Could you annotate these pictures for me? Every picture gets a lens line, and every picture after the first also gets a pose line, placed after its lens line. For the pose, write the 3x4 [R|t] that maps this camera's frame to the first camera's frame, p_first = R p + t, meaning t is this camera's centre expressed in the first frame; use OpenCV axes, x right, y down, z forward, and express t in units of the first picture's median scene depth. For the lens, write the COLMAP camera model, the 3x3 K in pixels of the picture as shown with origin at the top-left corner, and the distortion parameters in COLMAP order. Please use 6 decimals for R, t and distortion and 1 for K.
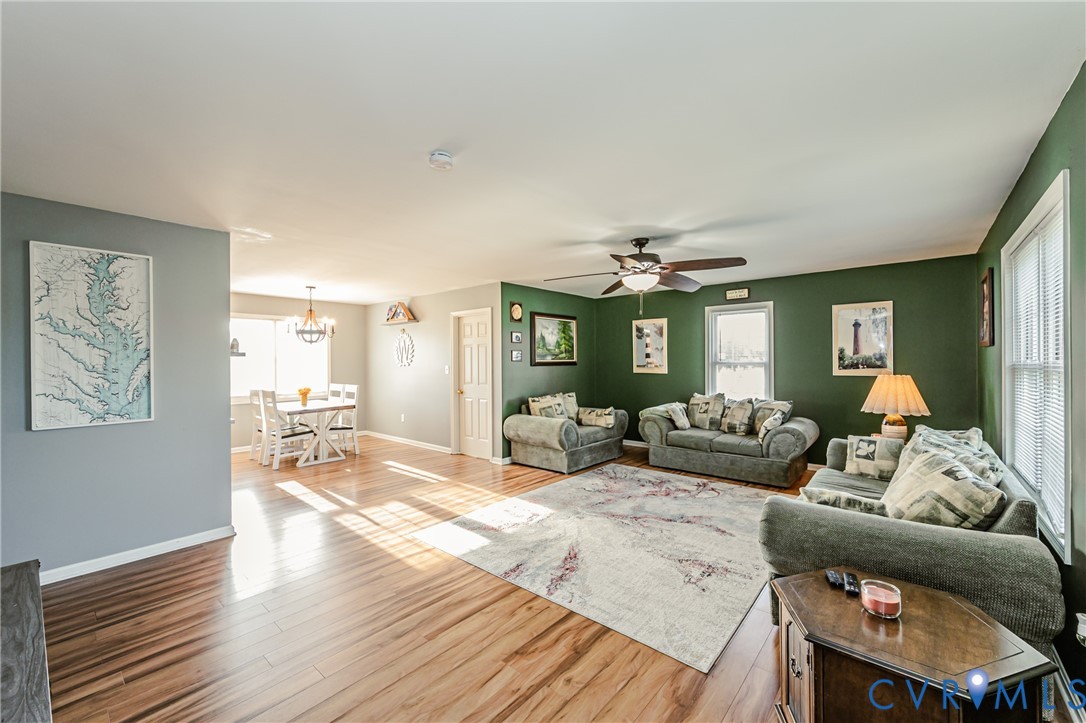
lens RADIAL K [[437.0, 0, 541.5], [0, 437.0, 361.7], [0, 0, 1]] dist [-0.000056, 0.000594]
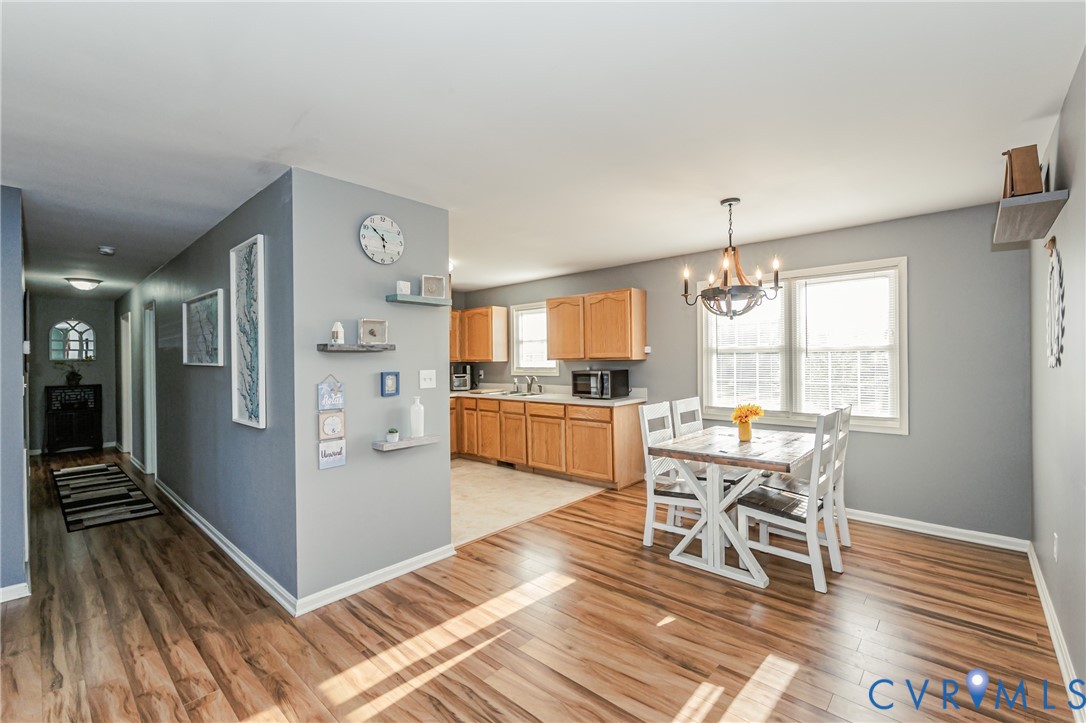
lens RADIAL K [[470.5, 0, 542.4], [0, 470.5, 359.2], [0, 0, 1]] dist [-0.008029, 0.000966]
pose [[-0.027460, 0.007604, -0.999594, 0.002694], [0.009186, 0.999931, 0.007354, -0.000294], [0.999581, -0.008980, -0.027528, 0.982099]]
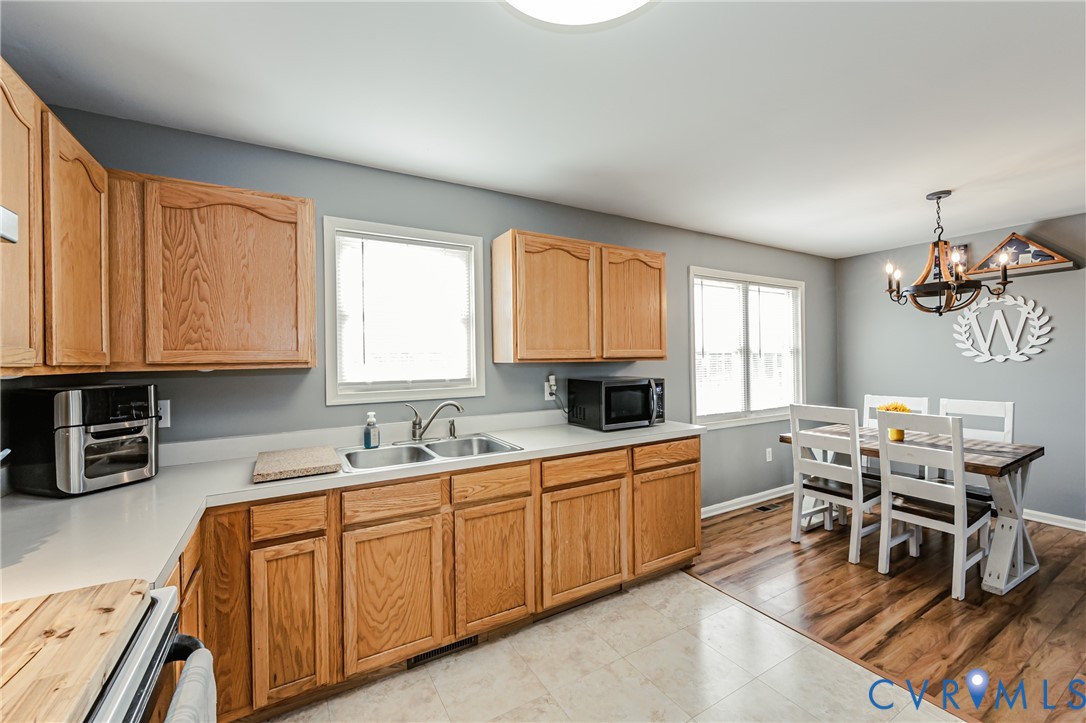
lens RADIAL K [[437.0, 0, 542.9], [0, 437.0, 359.5], [0, 0, 1]] dist [-0.000056, 0.000594]
pose [[0.946746, -0.005354, -0.321937, -0.953891], [0.005473, 0.999985, -0.000535, 0.007771], [0.321935, -0.001255, 0.946761, 0.507932]]
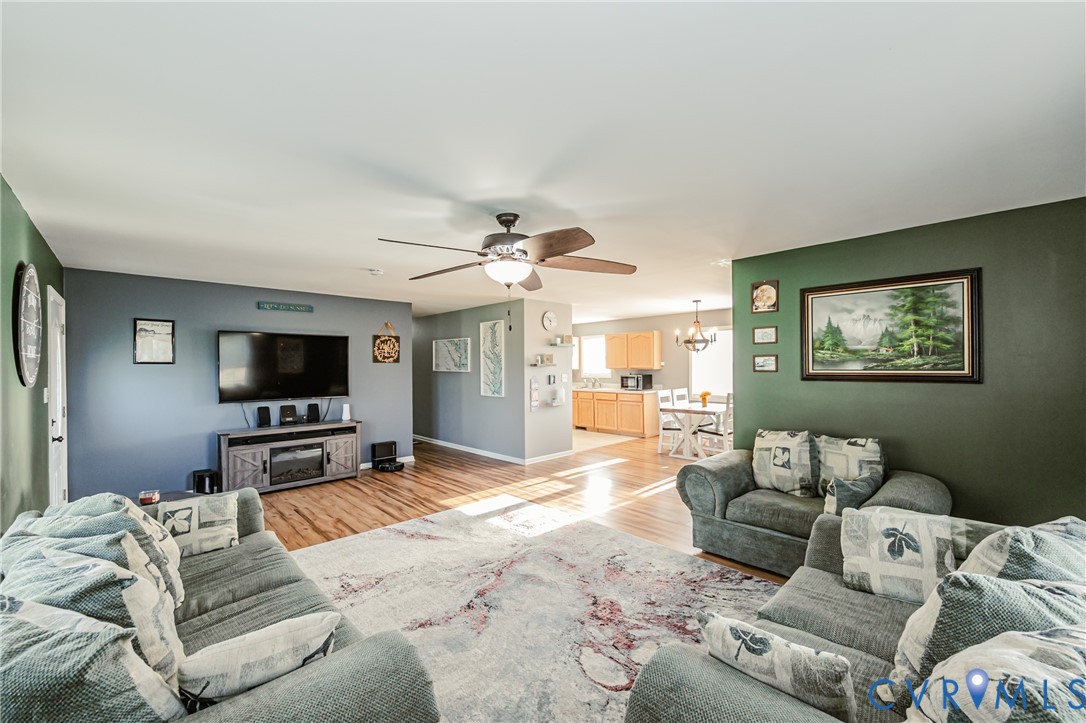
lens RADIAL K [[437.0, 0, 538.6], [0, 437.0, 366.9], [0, 0, 1]] dist [-0.000056, 0.000594]
pose [[-0.105422, 0.011532, -0.994361, 0.754055], [0.006320, 0.999920, 0.010926, -0.020776], [0.994407, -0.005132, -0.105487, 0.875332]]
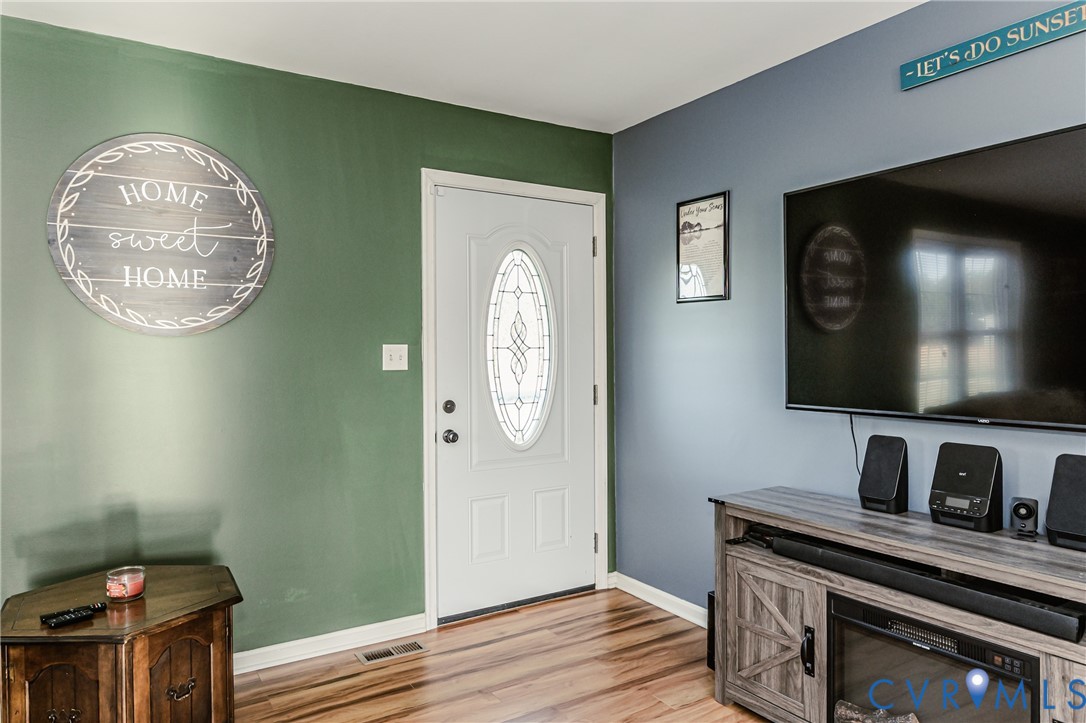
lens RADIAL K [[708.7, 0, 539.2], [0, 708.7, 357.8], [0, 0, 1]] dist [-0.004877, -0.000297]
pose [[-0.956793, 0.010180, 0.290591, -0.135782], [0.013174, 0.999878, 0.008350, 0.022180], [-0.290471, 0.011817, -0.956811, 0.626067]]
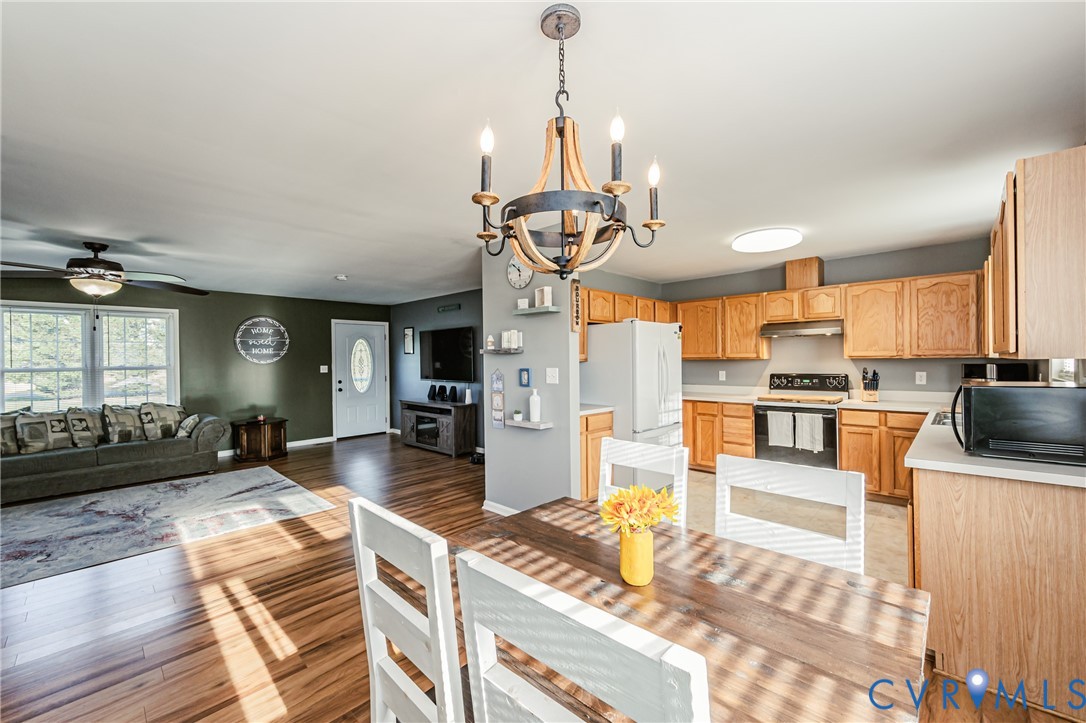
lens RADIAL K [[437.0, 0, 536.3], [0, 437.0, 359.9], [0, 0, 1]] dist [-0.000056, 0.000594]
pose [[-0.997923, 0.019045, 0.061545, -0.641455], [0.019391, 0.999799, 0.005028, 0.000570], [-0.061437, 0.006211, -0.998092, 1.497031]]
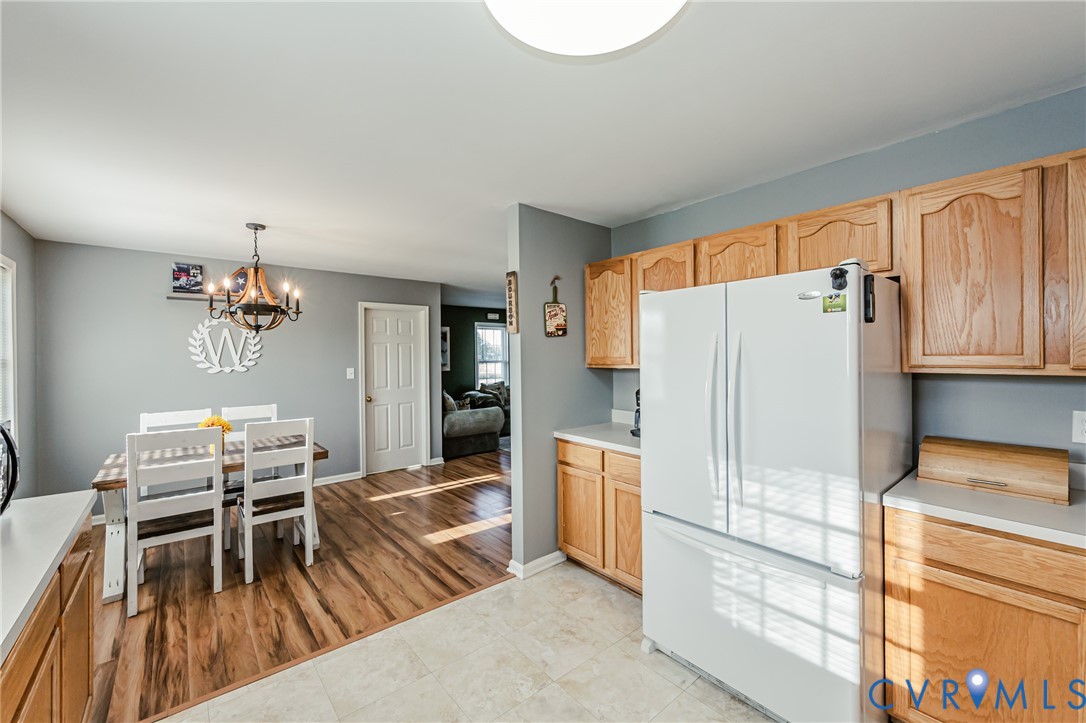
lens RADIAL K [[437.0, 0, 538.0], [0, 437.0, 356.8], [0, 0, 1]] dist [-0.000056, 0.000594]
pose [[0.171505, 0.003734, 0.985176, -1.214082], [0.011484, 0.999917, -0.005789, -0.003525], [-0.985116, 0.012307, 0.171448, 0.698131]]
